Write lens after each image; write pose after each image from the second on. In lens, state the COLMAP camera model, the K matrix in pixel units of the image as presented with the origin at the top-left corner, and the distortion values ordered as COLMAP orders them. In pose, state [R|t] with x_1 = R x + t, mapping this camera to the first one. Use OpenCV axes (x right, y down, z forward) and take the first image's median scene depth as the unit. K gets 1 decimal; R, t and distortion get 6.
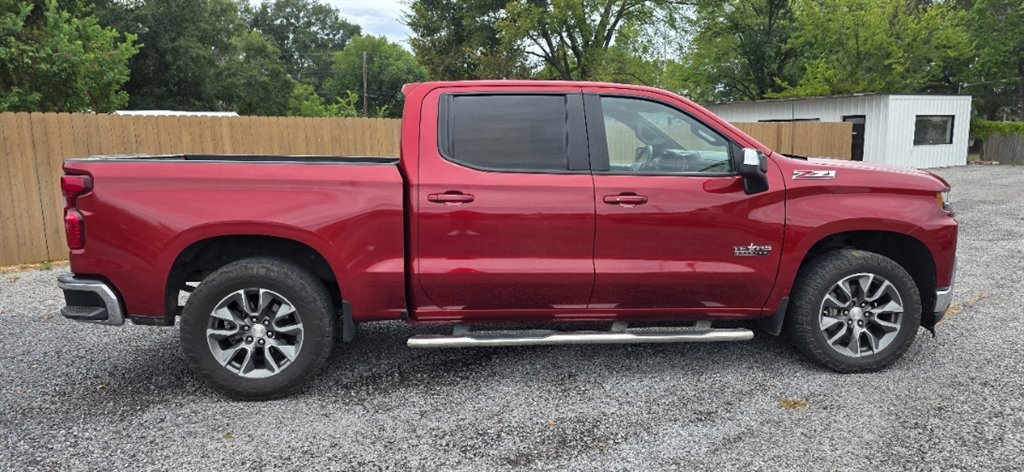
lens RADIAL K [[716.2, 0, 512.0], [0, 716.2, 236.0], [0, 0, 1]] dist [0.026245, -0.002767]
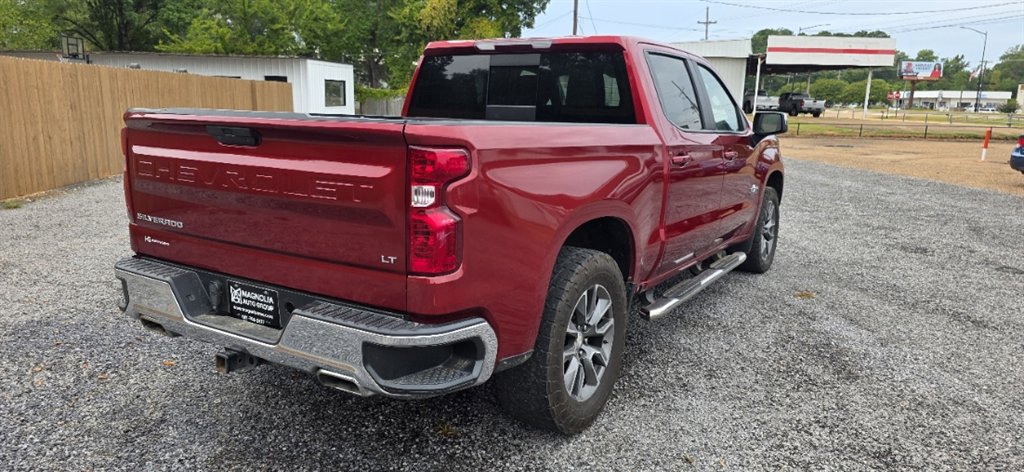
lens RADIAL K [[705.8, 0, 512.0], [0, 705.8, 236.0], [0, 0, 1]] dist [0.036242, -0.004143]
pose [[0.592572, -0.126284, 0.795557, -0.178014], [0.078478, 0.991987, 0.099010, -0.011280], [-0.801686, 0.003763, 0.597734, 0.106626]]
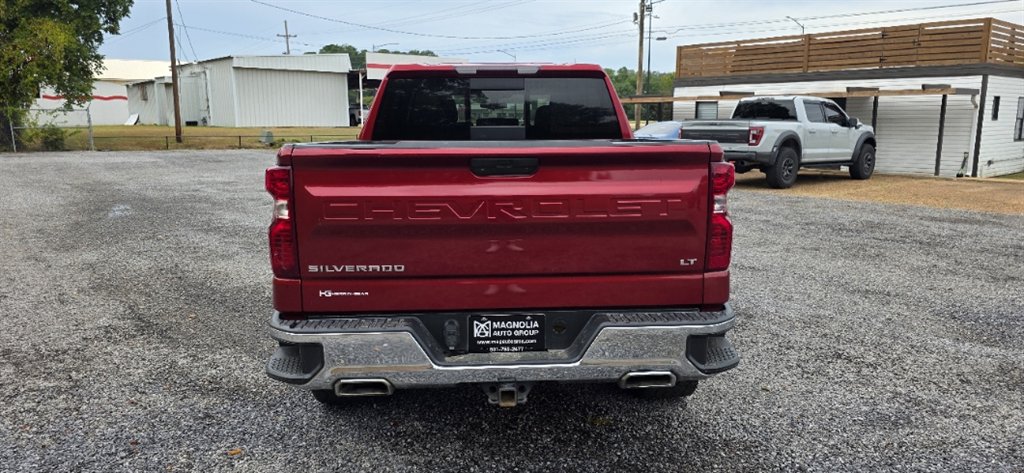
lens RADIAL K [[705.8, 0, 512.0], [0, 705.8, 236.5], [0, 0, 1]] dist [0.036242, -0.004143]
pose [[0.023672, -0.154065, 0.987777, -0.225264], [0.136109, 0.979351, 0.149489, -0.025207], [-0.990411, 0.130906, 0.044153, 0.205629]]
